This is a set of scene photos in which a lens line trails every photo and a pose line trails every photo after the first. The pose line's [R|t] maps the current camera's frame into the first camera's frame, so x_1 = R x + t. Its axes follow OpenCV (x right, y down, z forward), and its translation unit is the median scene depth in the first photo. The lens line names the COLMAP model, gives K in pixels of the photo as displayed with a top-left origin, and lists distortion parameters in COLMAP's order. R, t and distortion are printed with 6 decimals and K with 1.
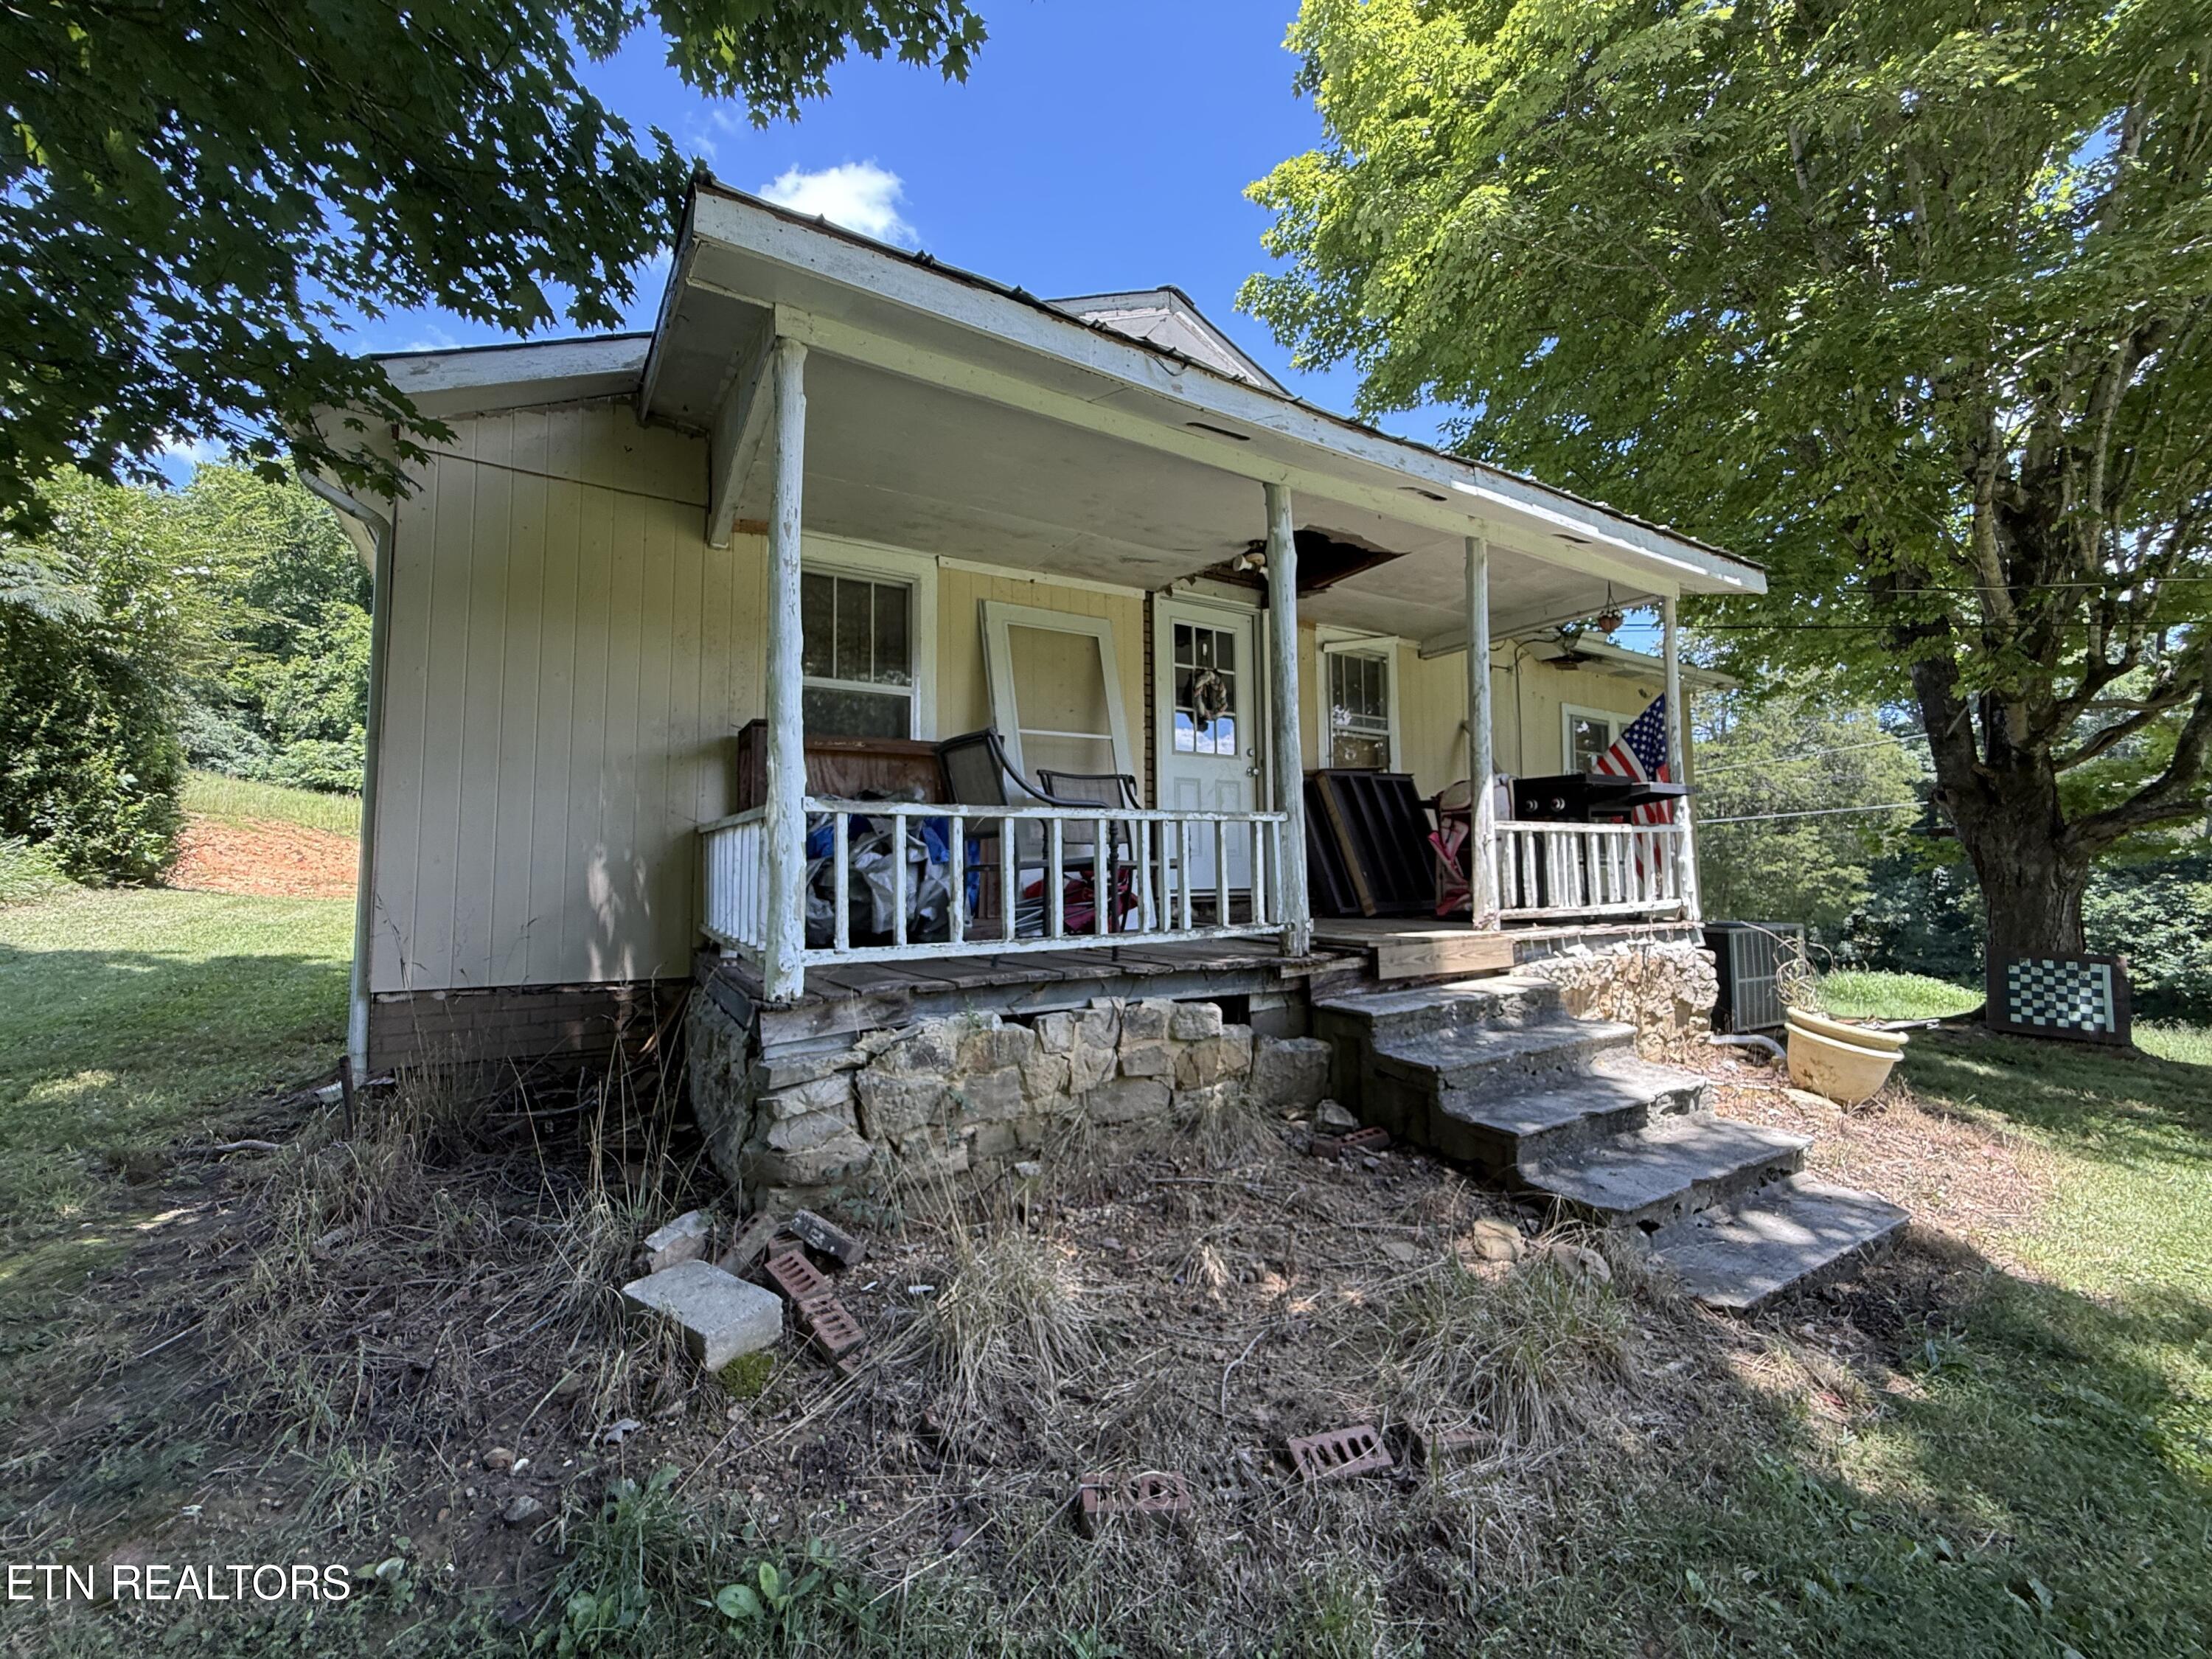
lens RADIAL K [[870.4, 0, 1106.0], [0, 870.4, 829.5], [0, 0, 1]] dist [0.000197, -0.000384]
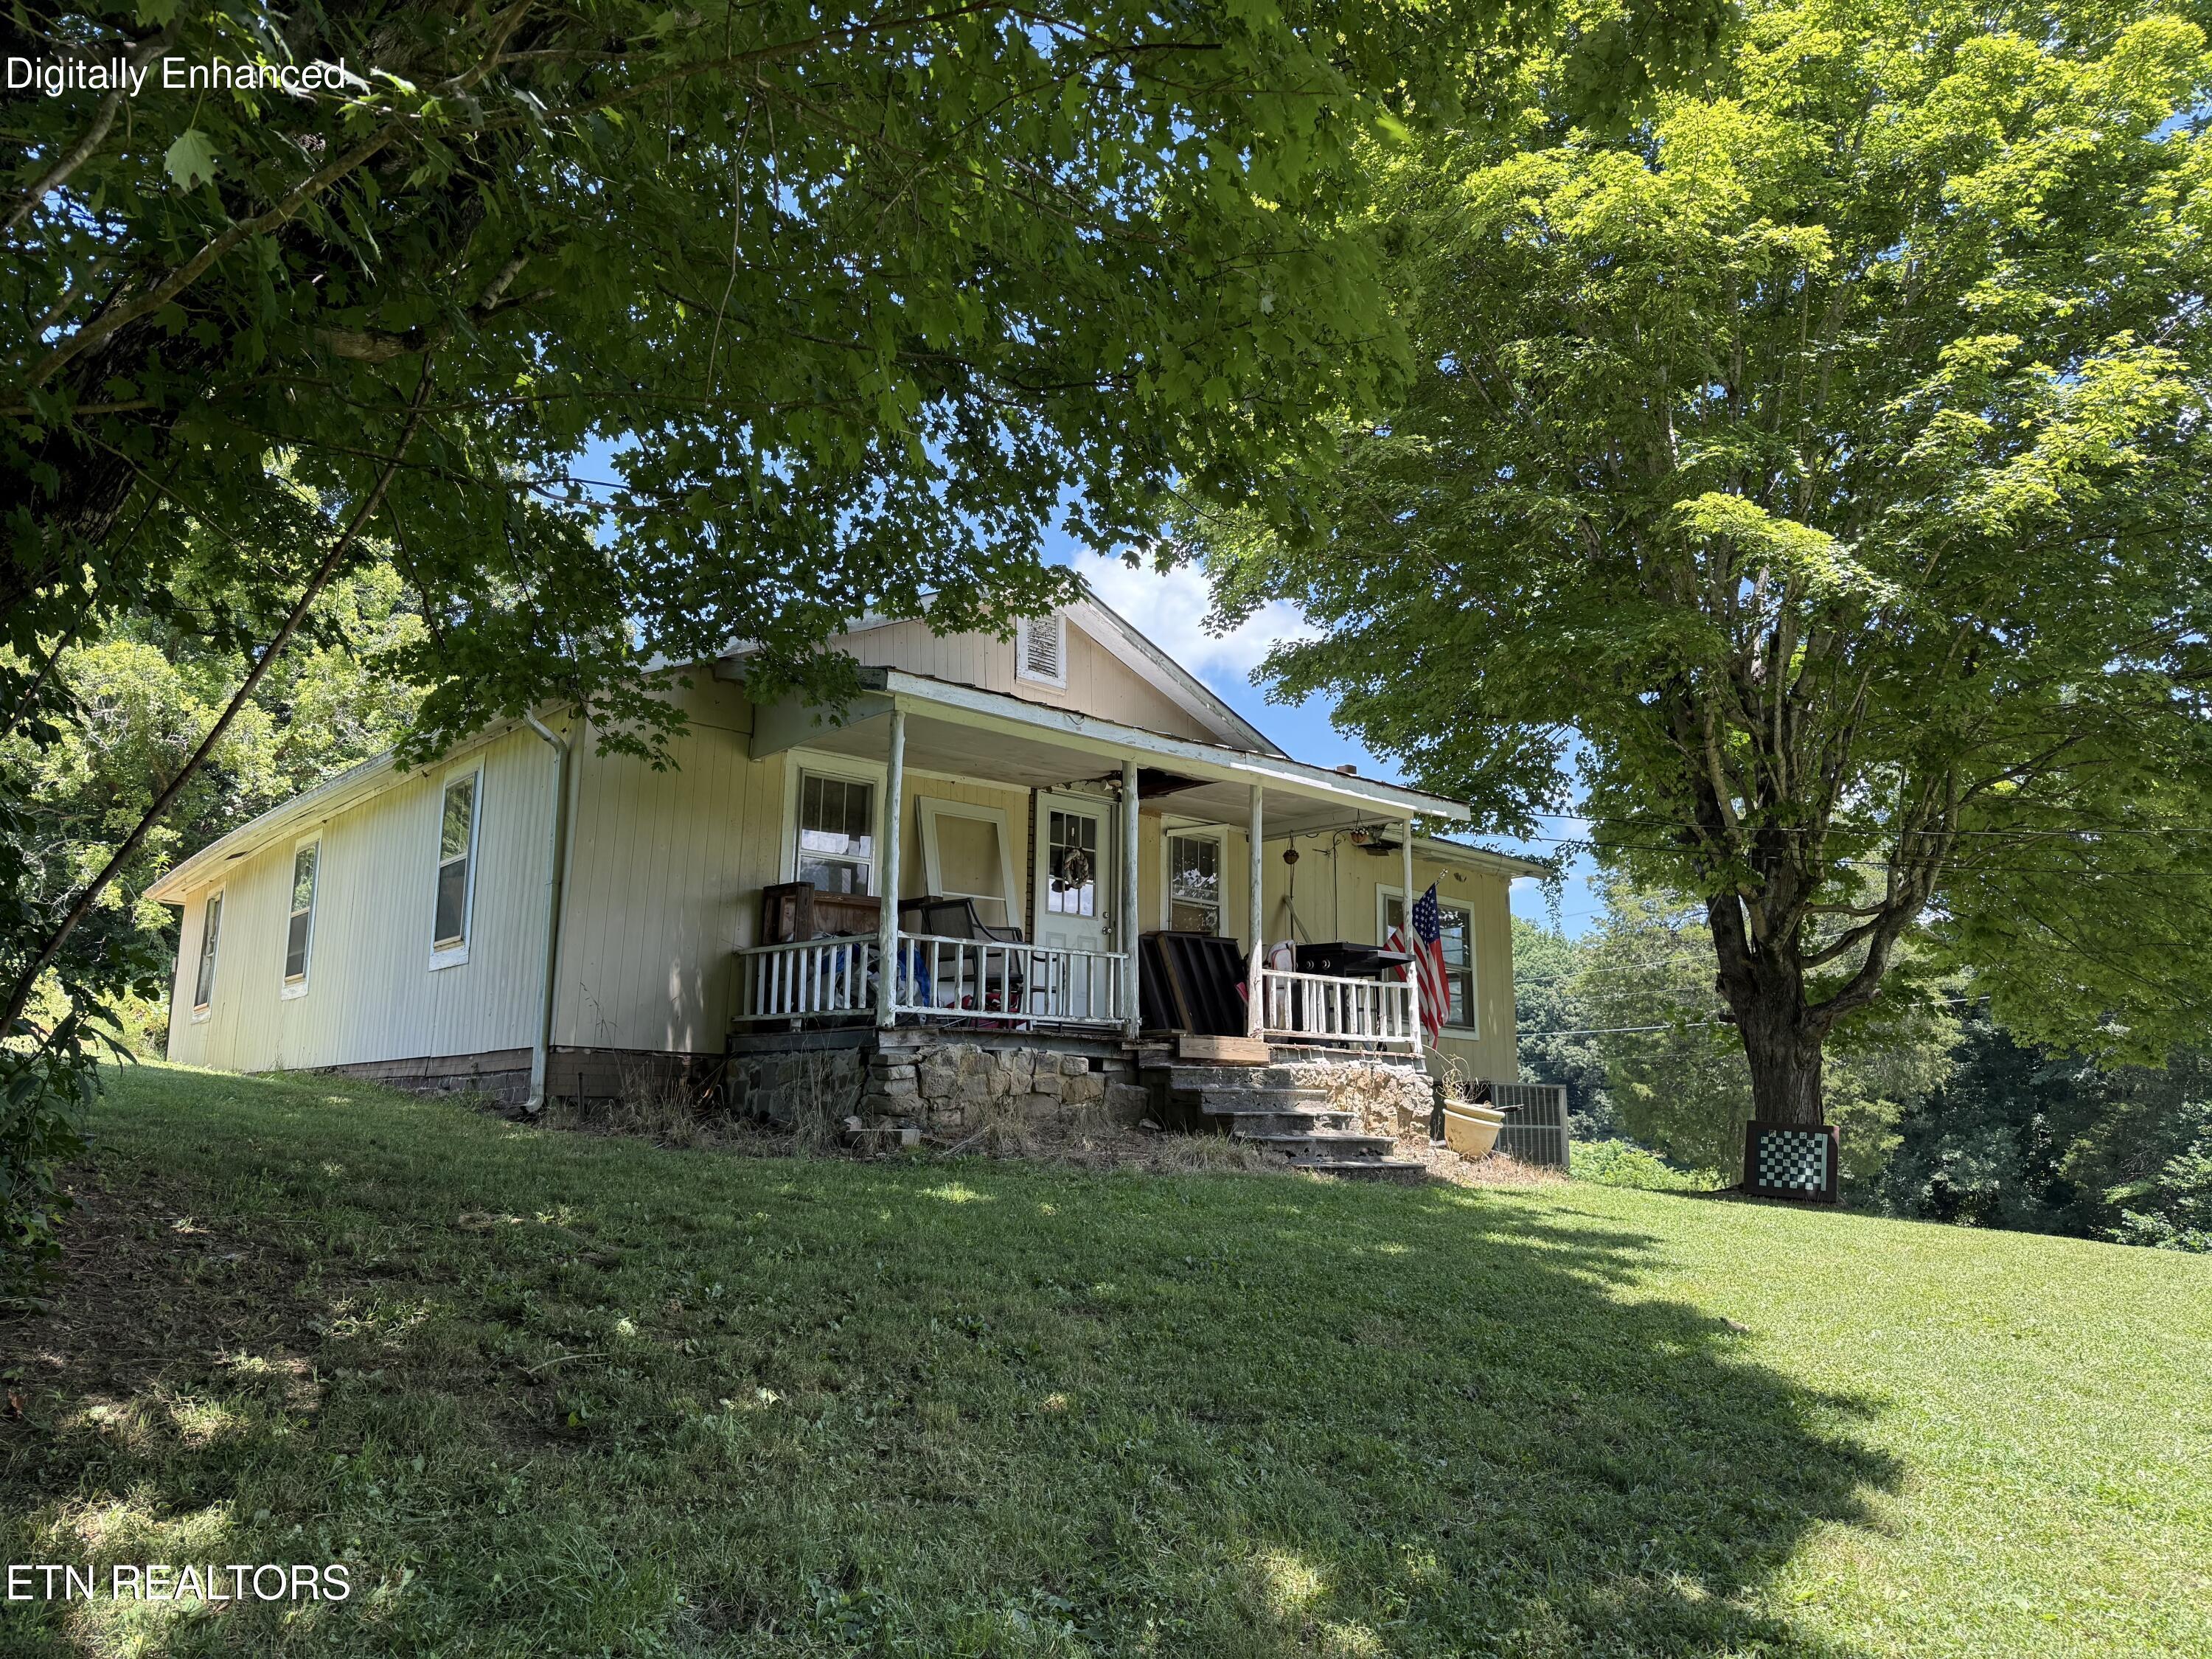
lens RADIAL K [[1302.9, 0, 1096.3], [0, 1302.9, 827.1], [0, 0, 1]] dist [0.061694, -0.000715]
pose [[0.985409, 0.058897, 0.159690, -0.191550], [-0.035221, 0.988475, -0.147231, 0.078476], [-0.166521, 0.139458, 0.976126, -1.050259]]
